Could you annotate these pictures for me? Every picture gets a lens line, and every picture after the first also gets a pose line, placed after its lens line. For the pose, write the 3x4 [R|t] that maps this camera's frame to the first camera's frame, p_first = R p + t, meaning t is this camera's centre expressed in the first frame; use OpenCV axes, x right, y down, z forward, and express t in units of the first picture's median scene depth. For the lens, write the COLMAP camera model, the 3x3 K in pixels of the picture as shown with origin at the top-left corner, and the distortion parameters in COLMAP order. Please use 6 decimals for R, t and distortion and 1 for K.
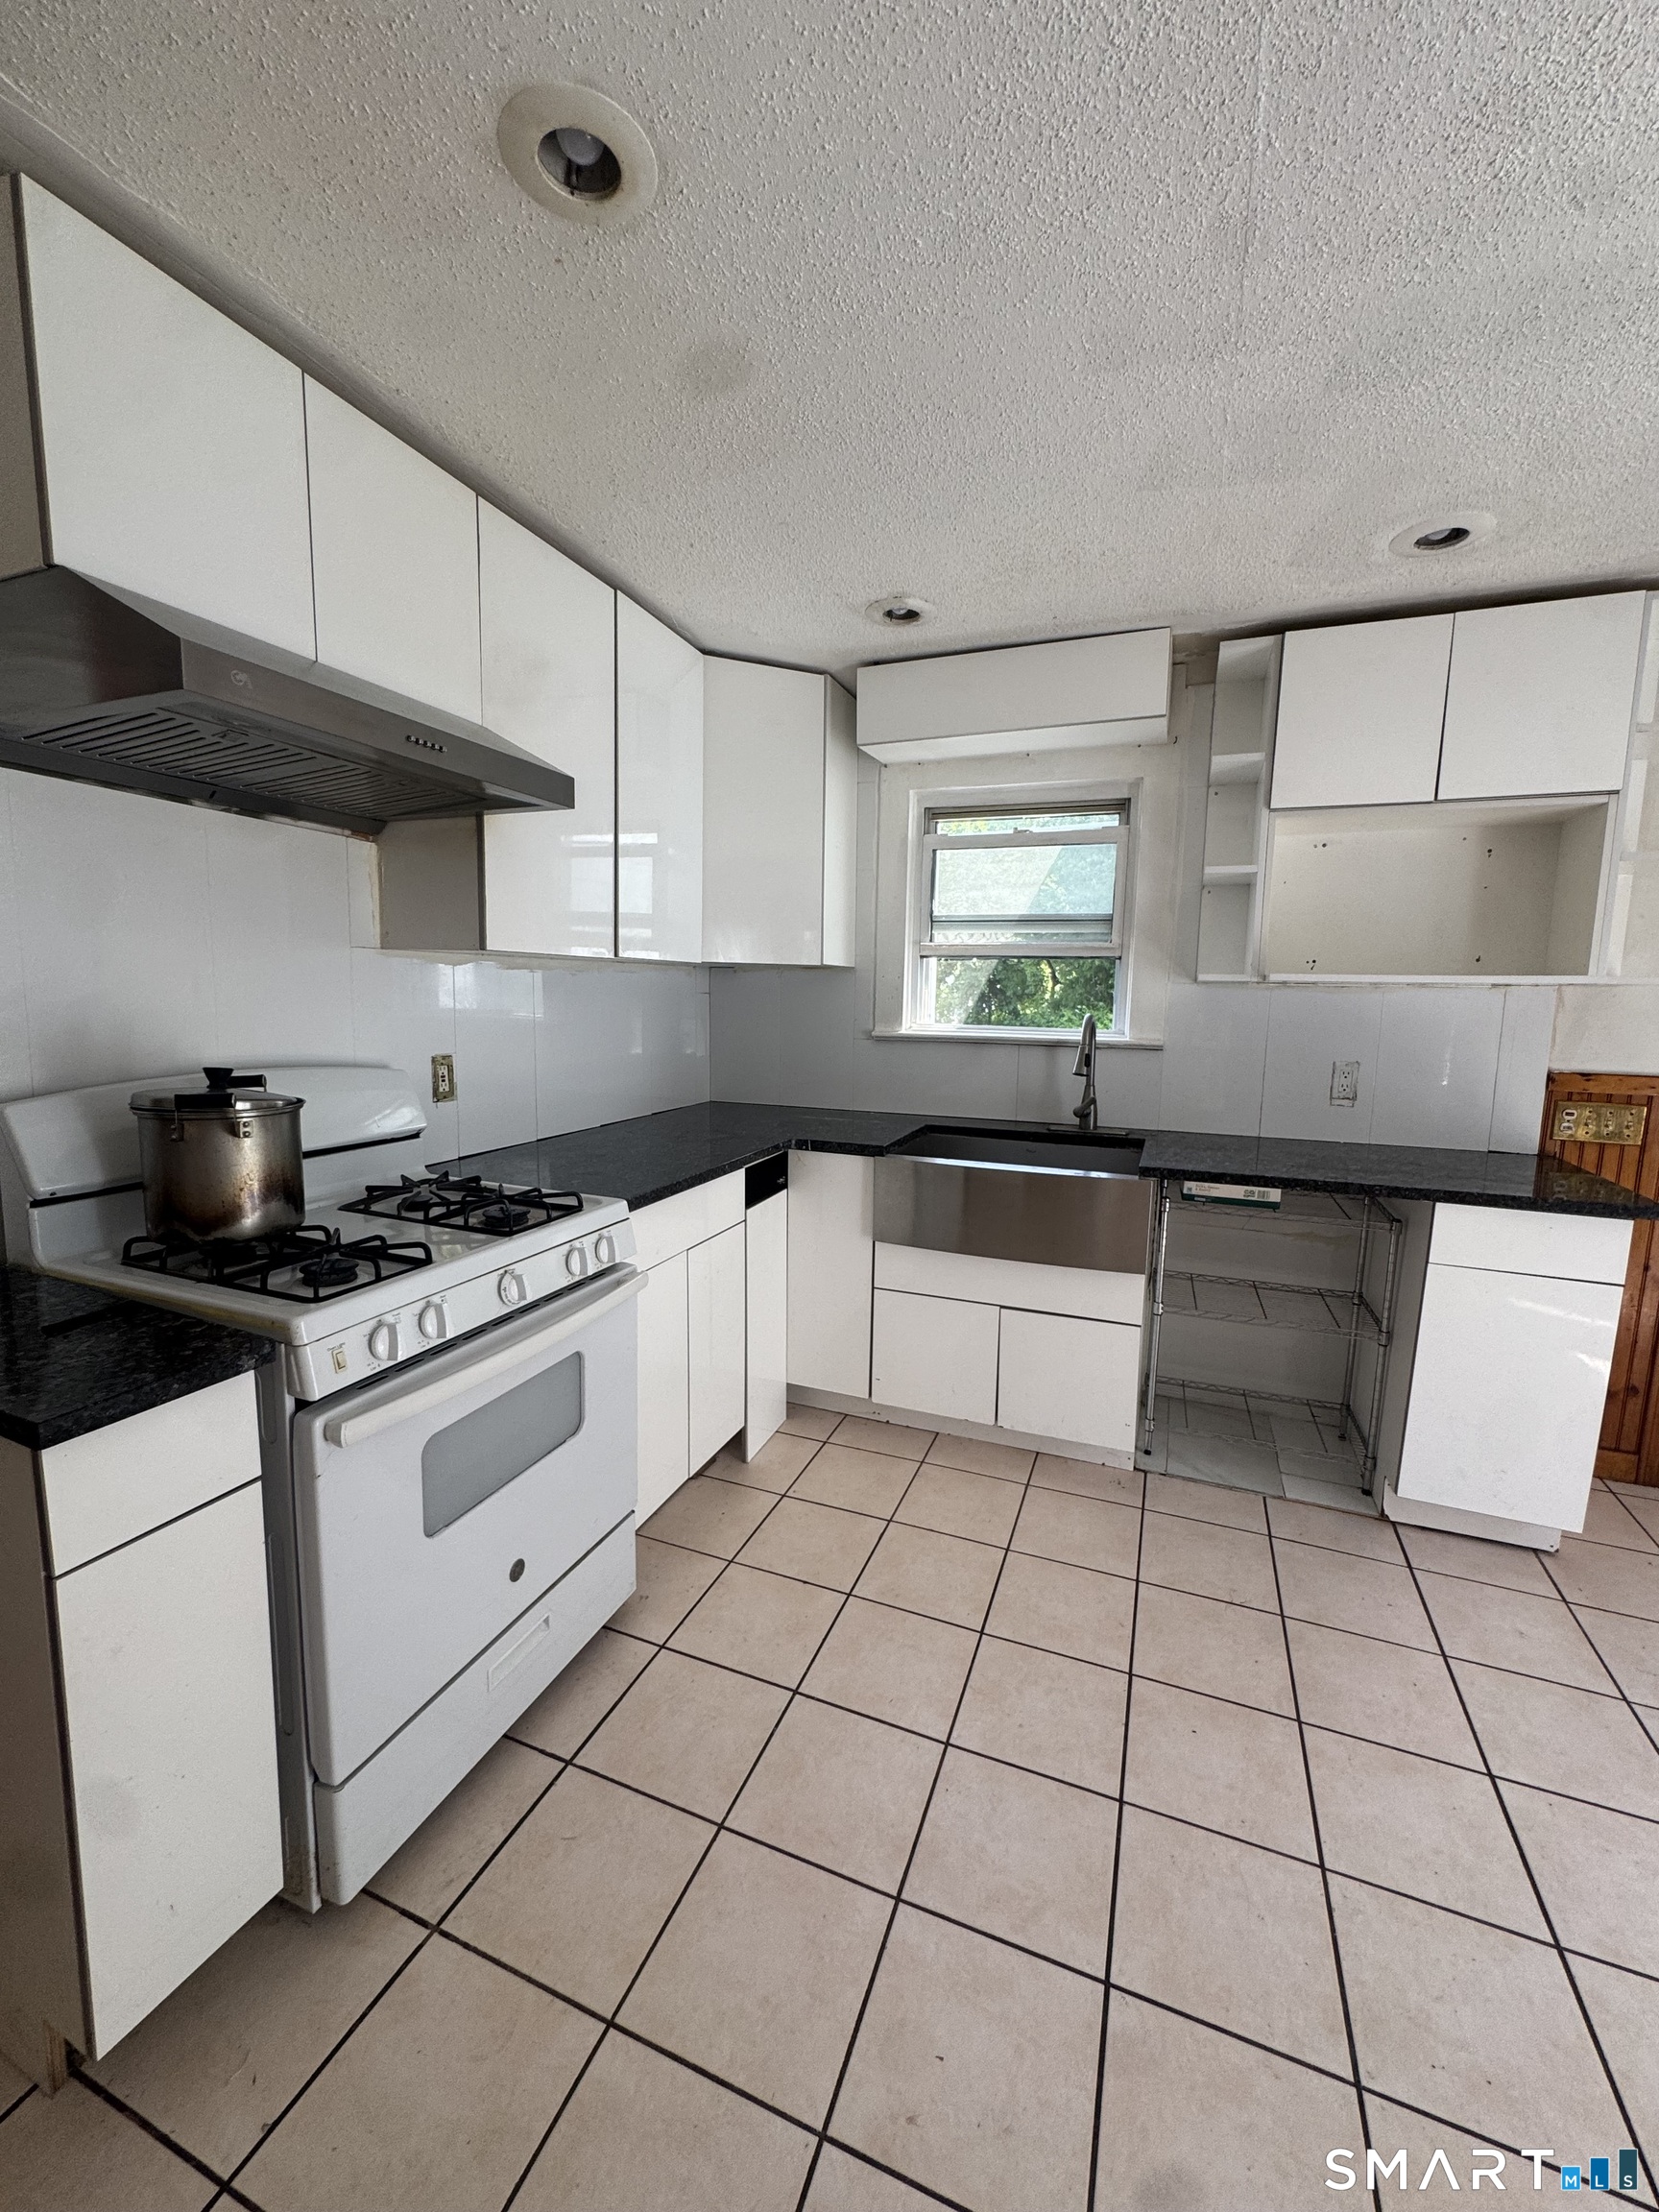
lens RADIAL K [[882.9, 0, 829.9], [0, 882.9, 1107.4], [0, 0, 1]] dist [0.000455, -0.000083]
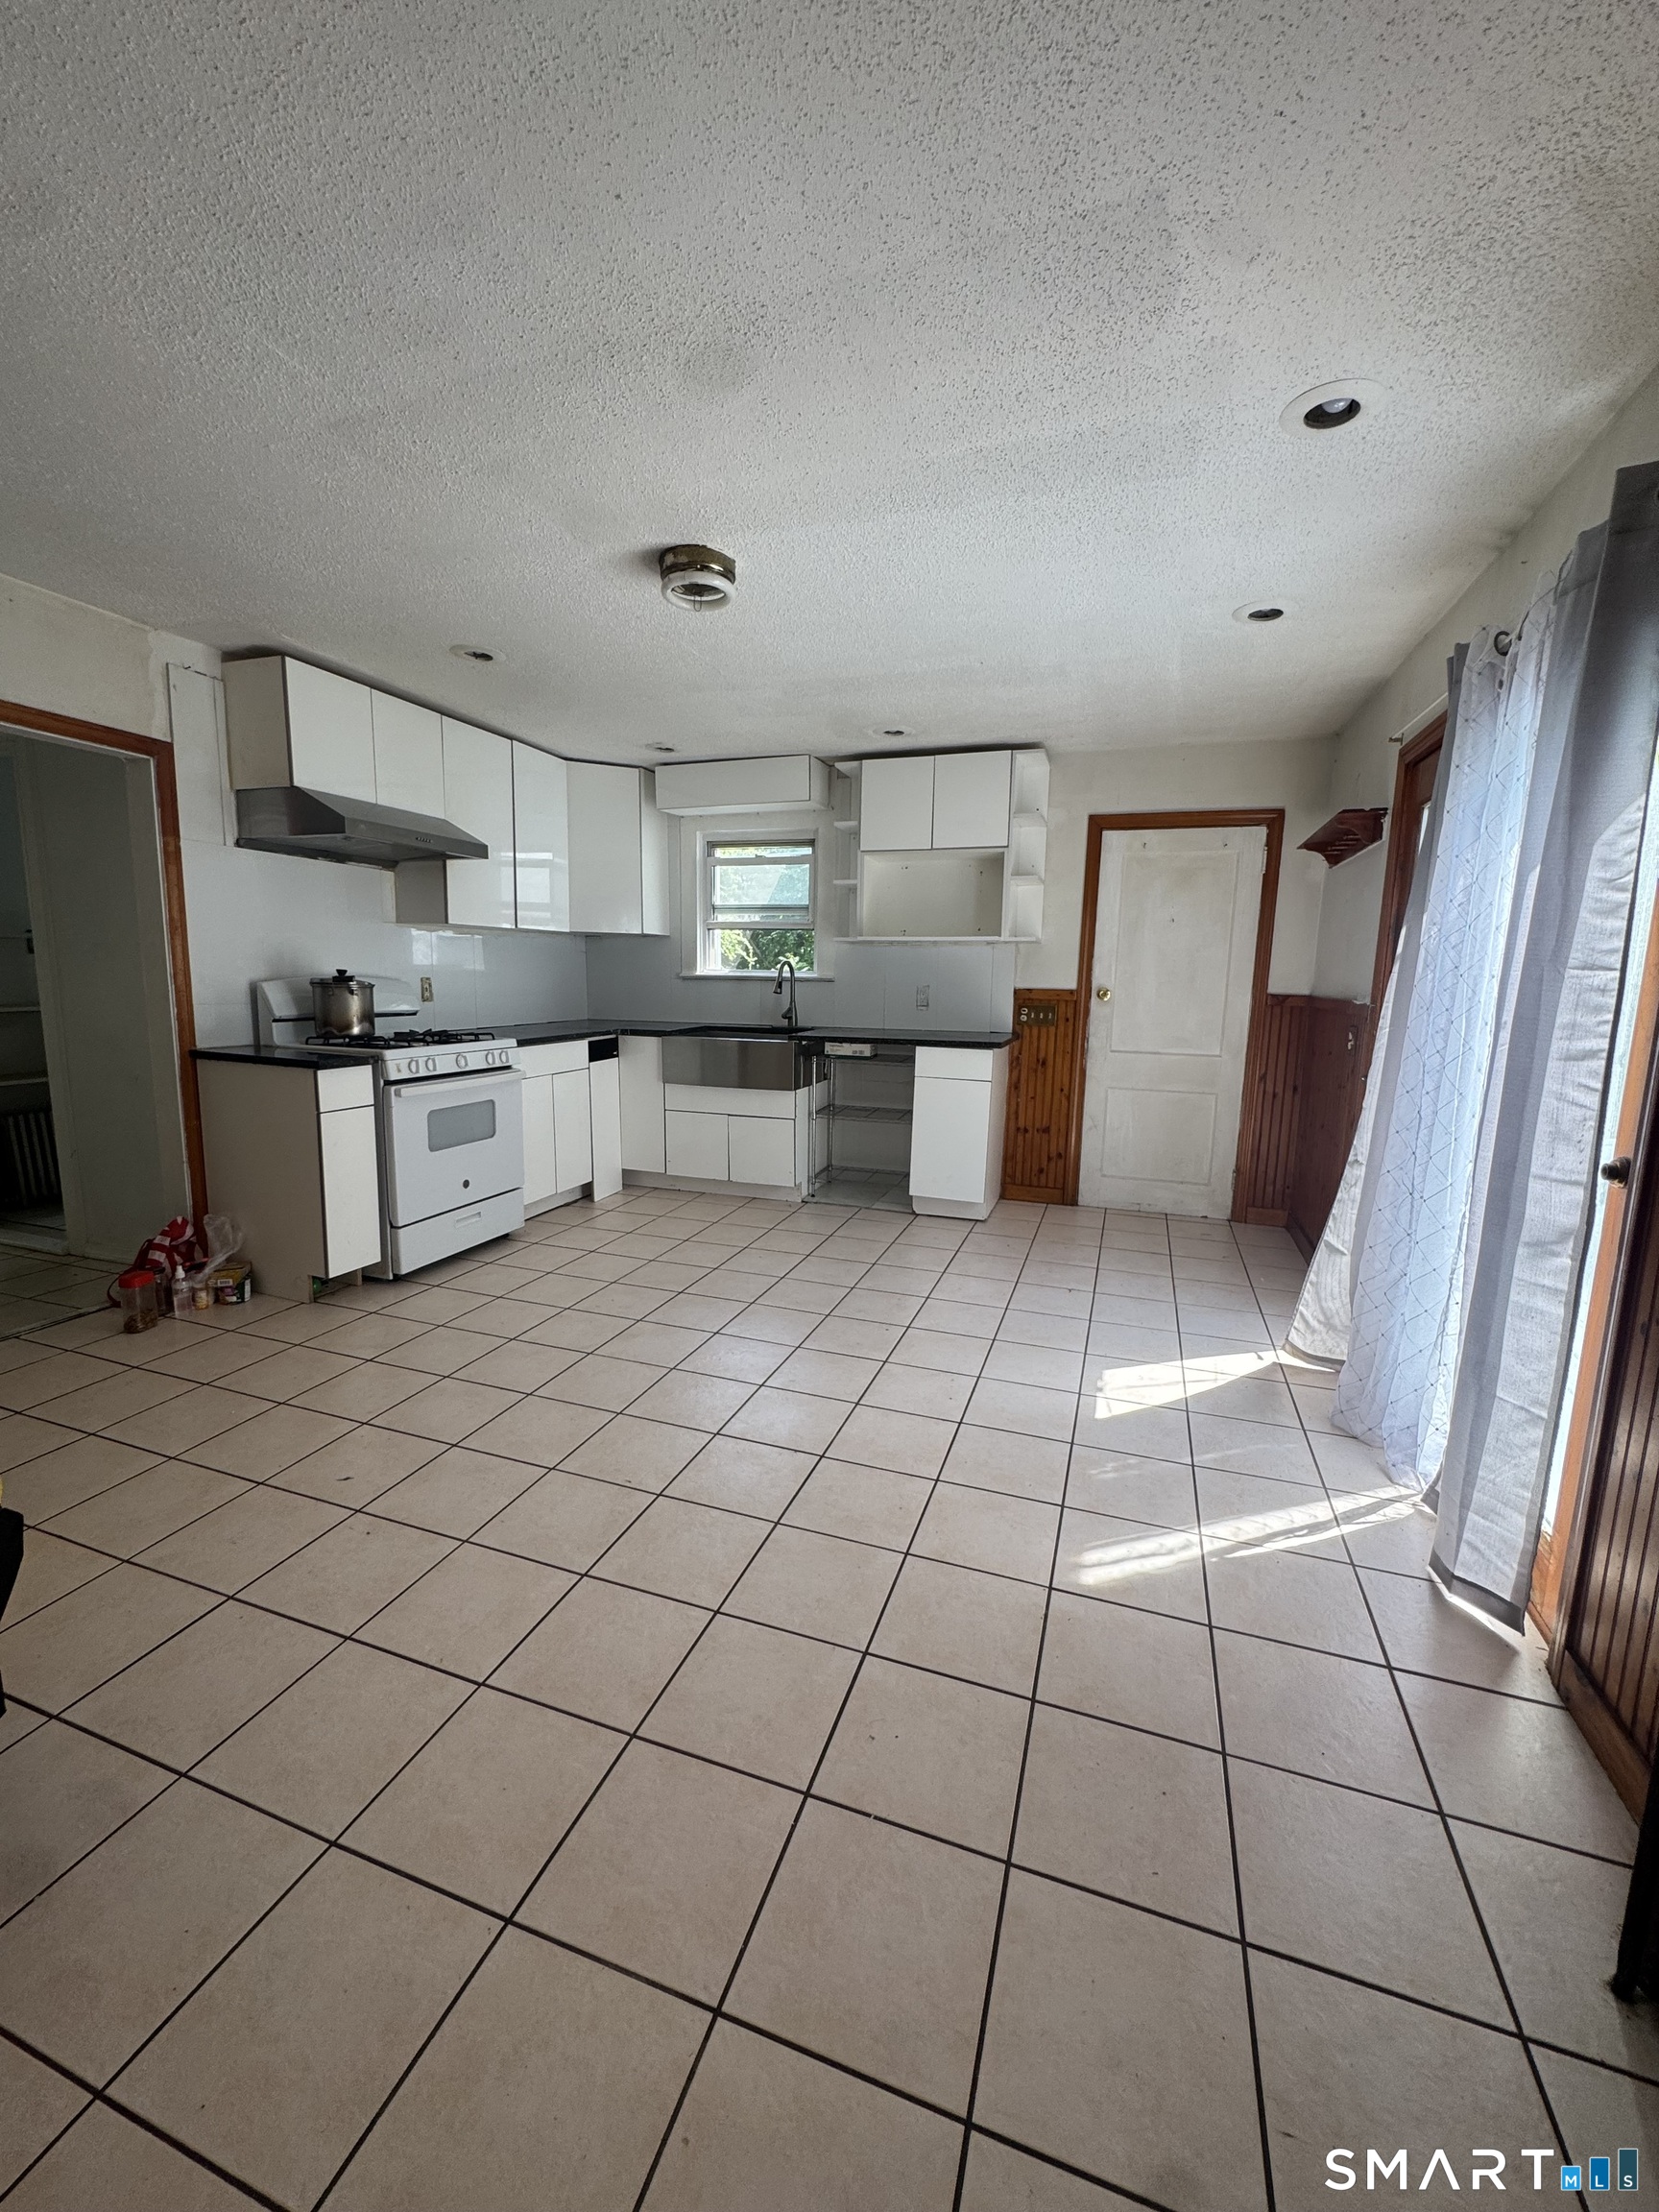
lens RADIAL K [[882.9, 0, 825.0], [0, 882.9, 1107.6], [0, 0, 1]] dist [0.000455, -0.000083]
pose [[0.999245, -0.008041, 0.038008, 0.334194], [0.007264, 0.999763, 0.020517, 0.176148], [-0.038164, -0.020225, 0.999067, -0.901302]]
